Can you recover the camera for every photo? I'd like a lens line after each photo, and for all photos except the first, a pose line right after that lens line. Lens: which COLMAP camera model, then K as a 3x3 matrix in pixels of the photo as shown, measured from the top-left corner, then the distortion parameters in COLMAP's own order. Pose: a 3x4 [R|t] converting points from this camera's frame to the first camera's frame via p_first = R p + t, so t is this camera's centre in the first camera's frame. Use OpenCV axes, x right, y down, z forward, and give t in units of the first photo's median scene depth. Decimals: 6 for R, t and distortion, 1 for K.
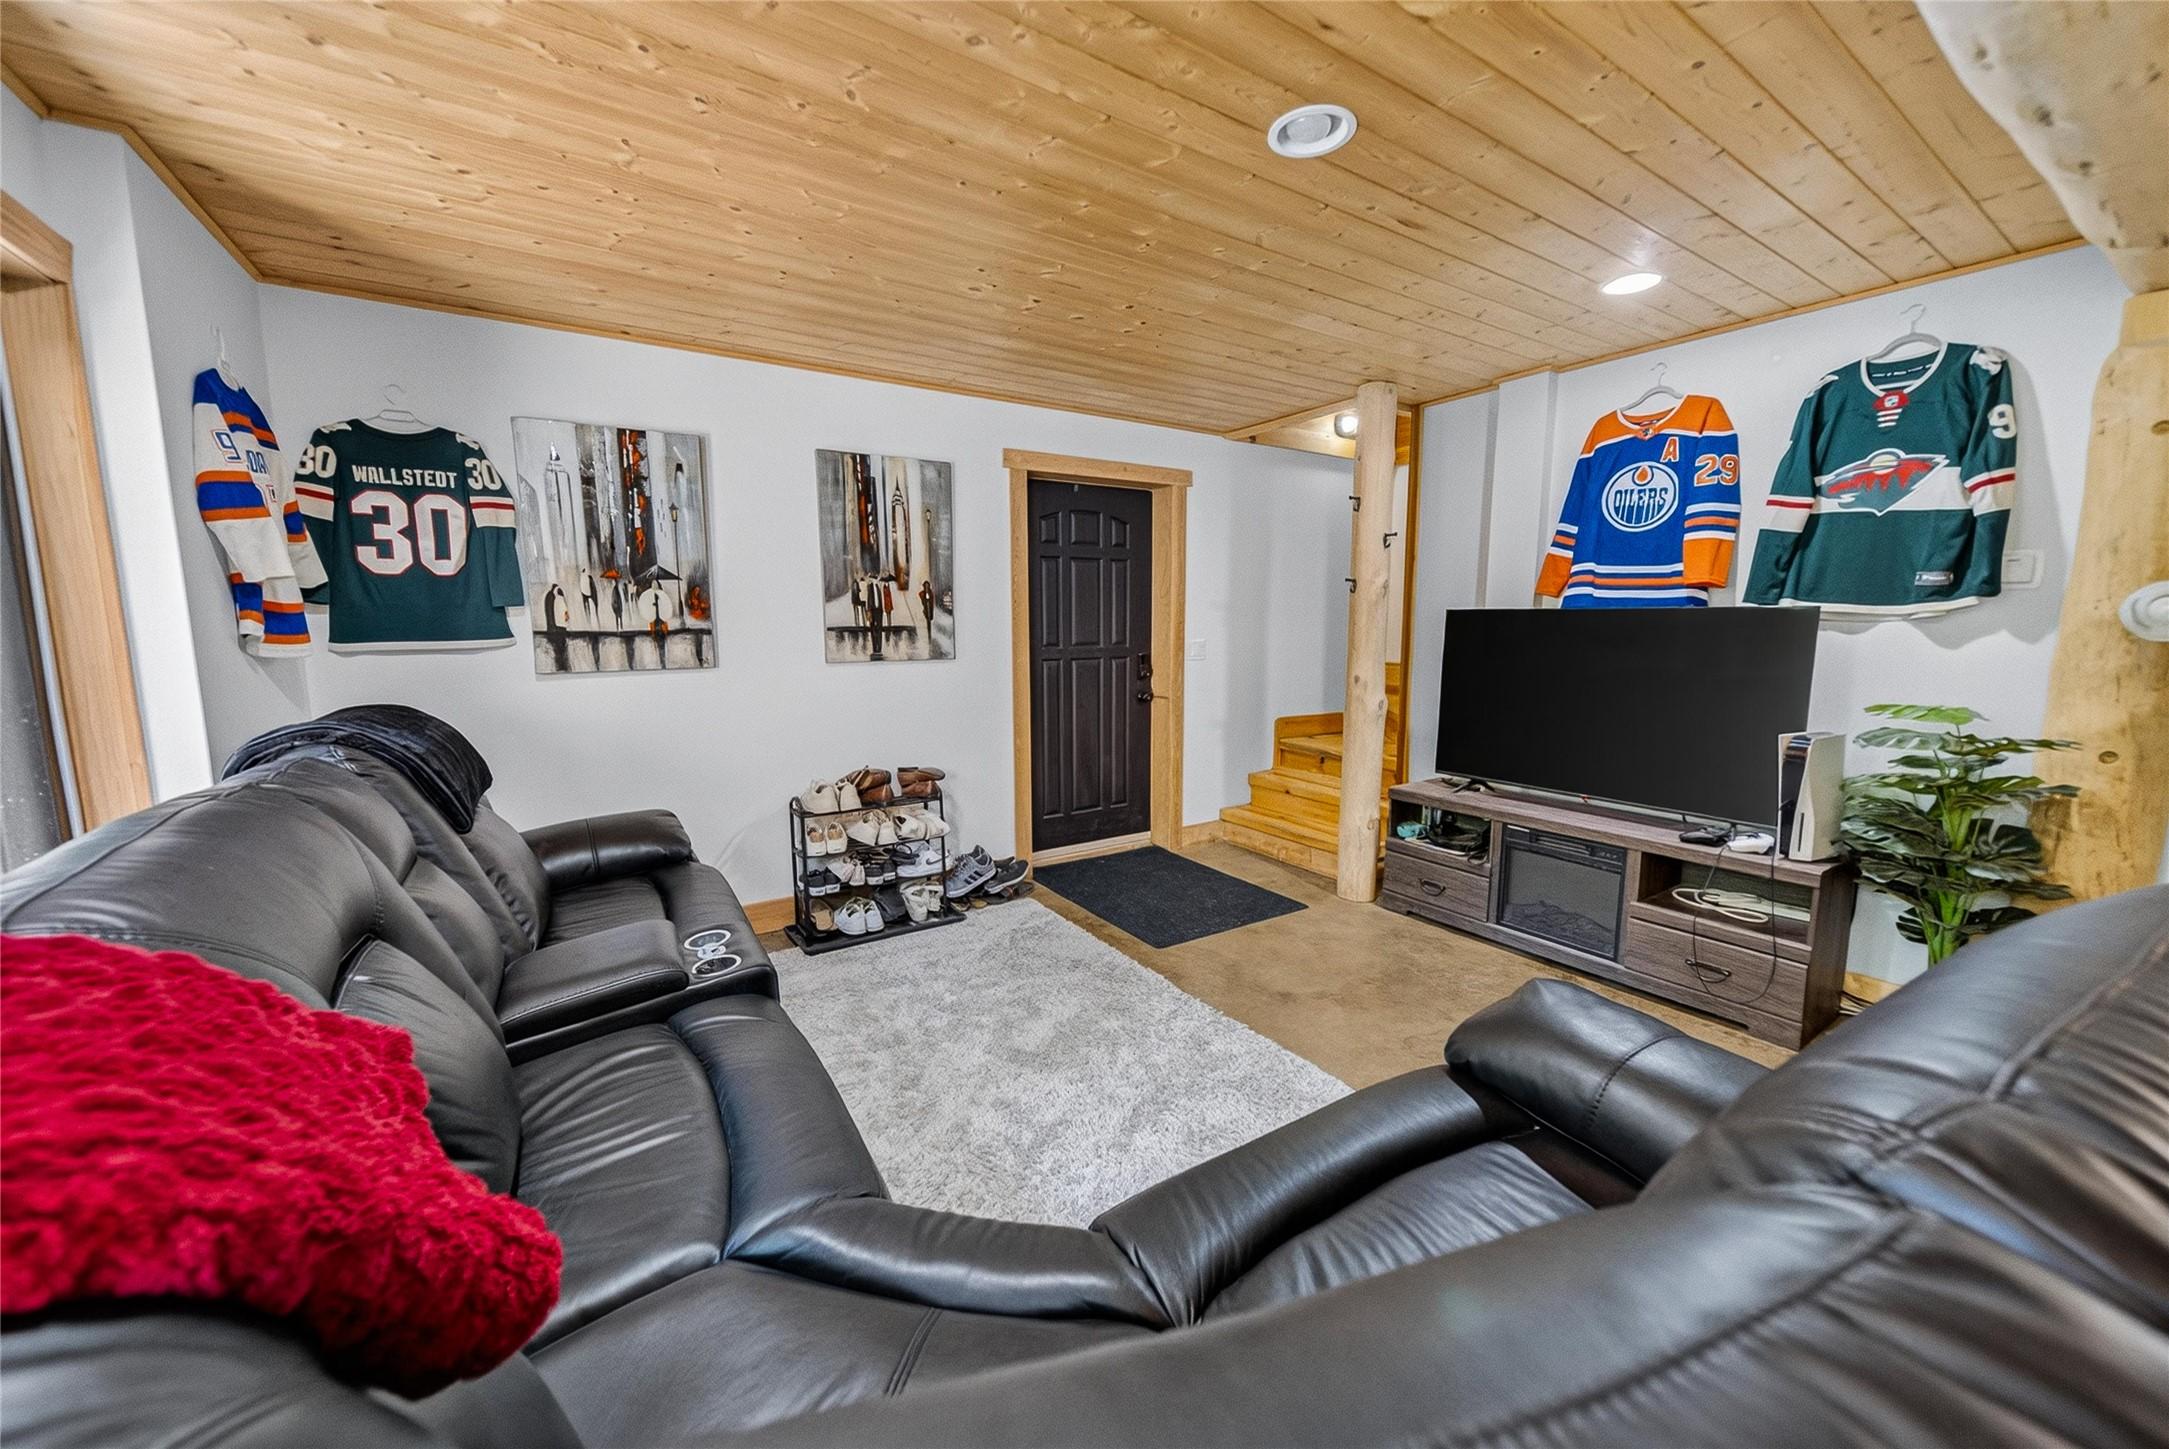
lens RADIAL K [[793.2, 0, 1080.8], [0, 793.2, 724.4], [0, 0, 1]] dist [-0.000801, -0.000093]
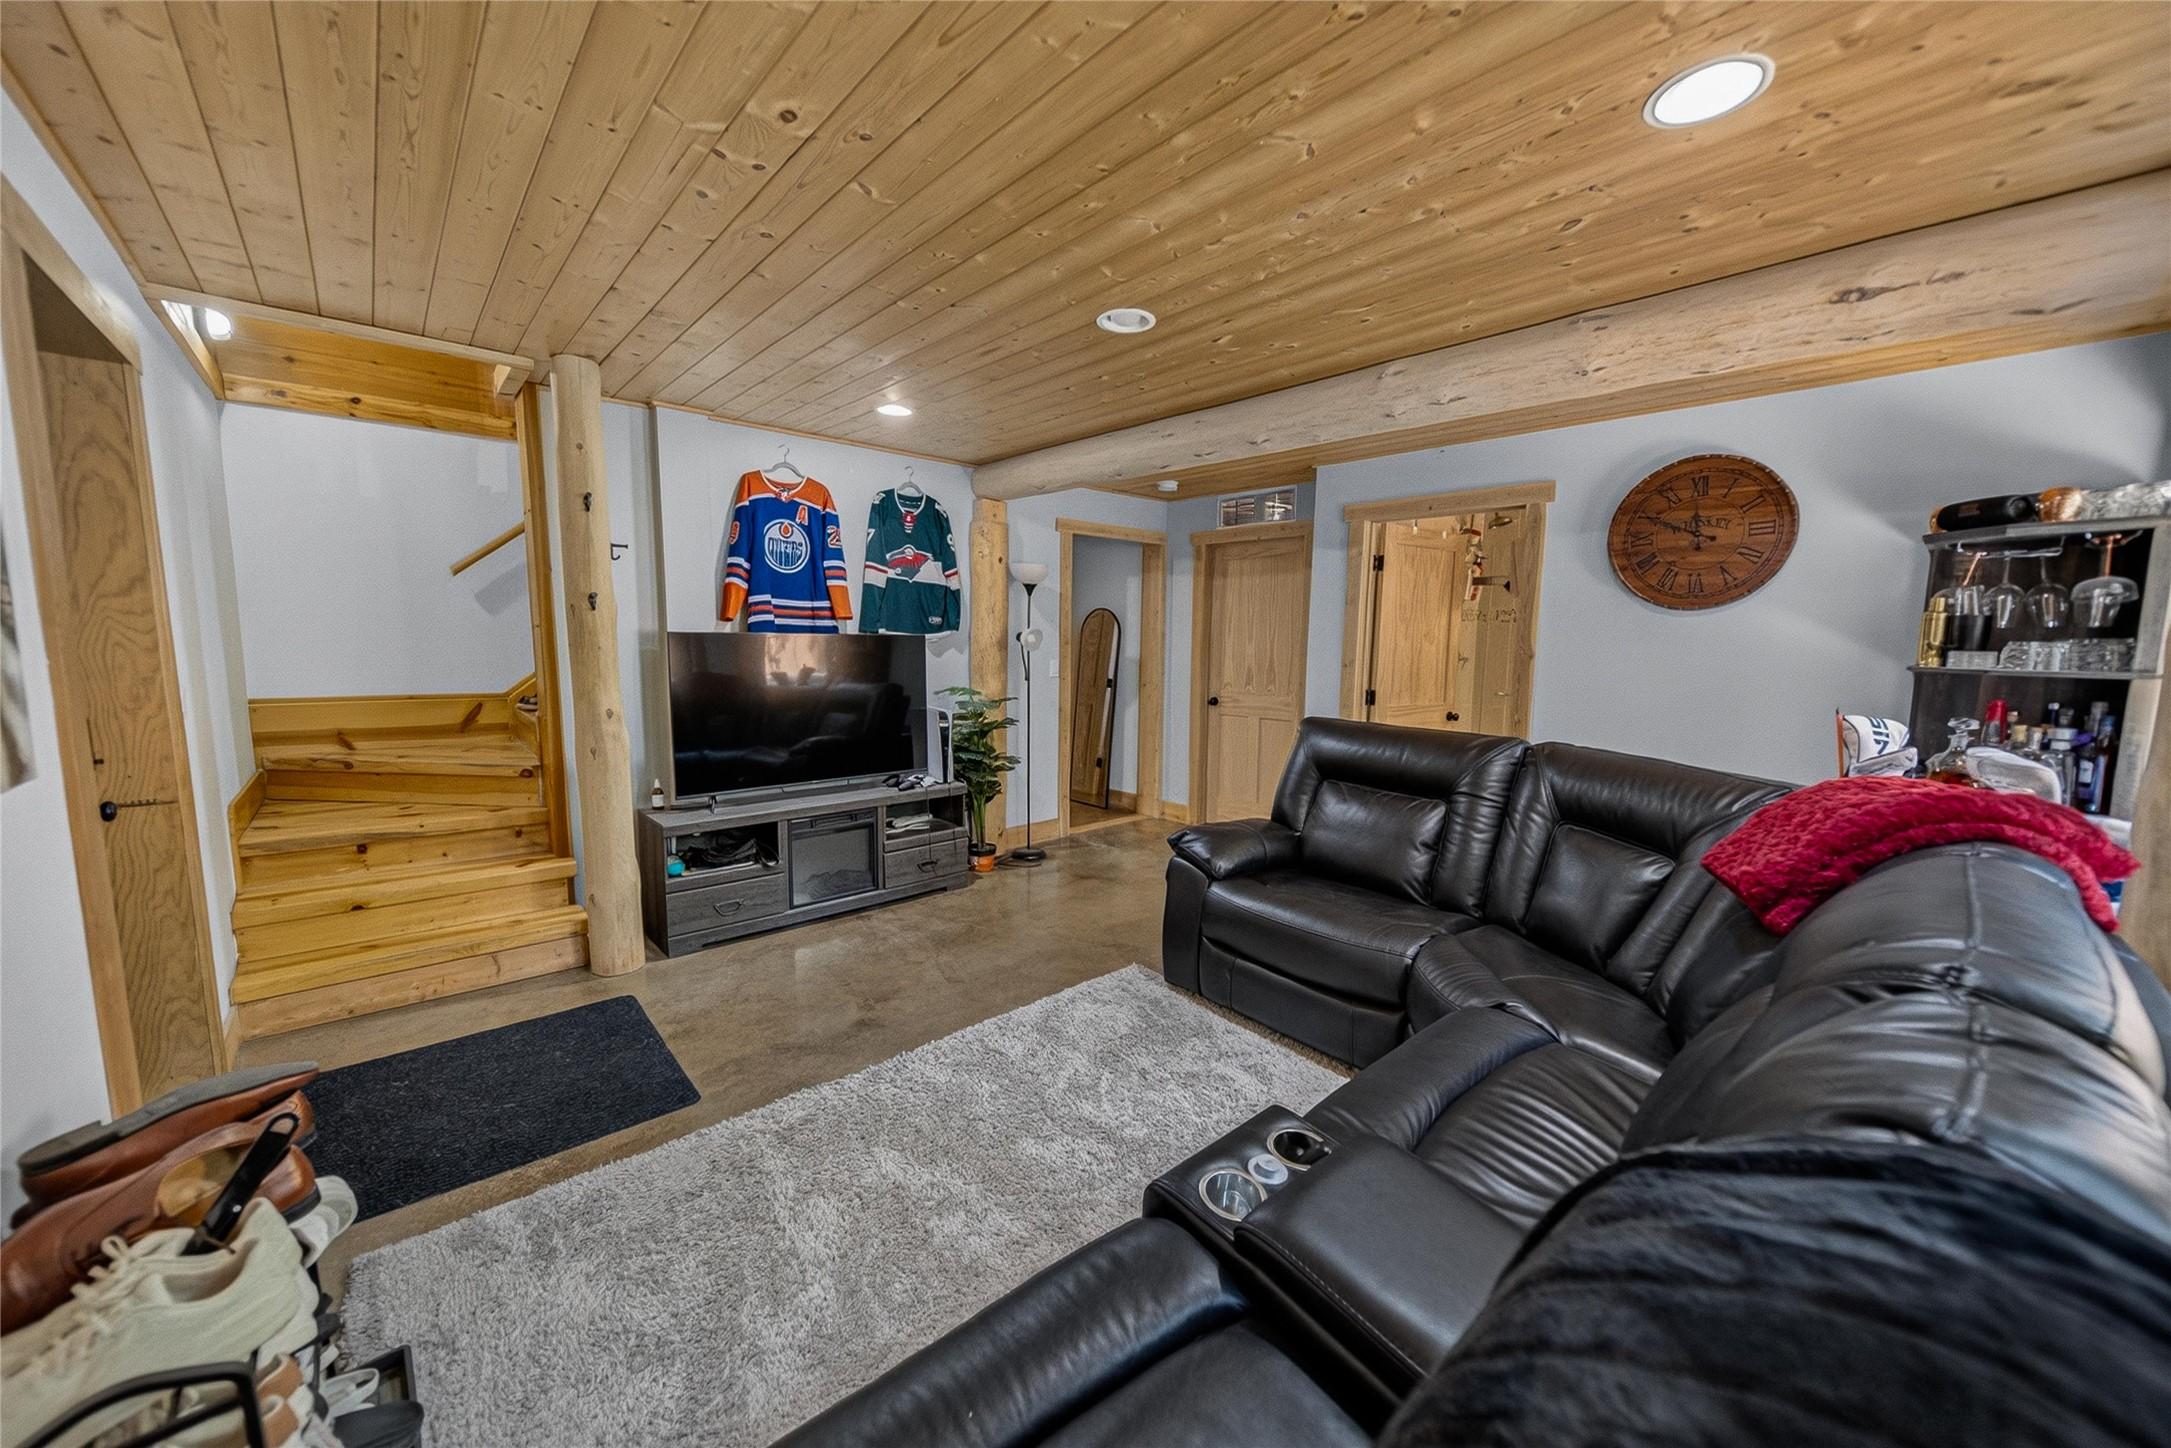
lens RADIAL K [[793.9, 0, 1081.3], [0, 793.9, 723.8], [0, 0, 1]] dist [-0.000801, -0.000093]
pose [[-0.149123, -0.113398, 0.982295, -0.708225], [0.114567, 0.984731, 0.131072, -0.126601], [-0.982159, 0.132085, -0.133855, 0.798747]]
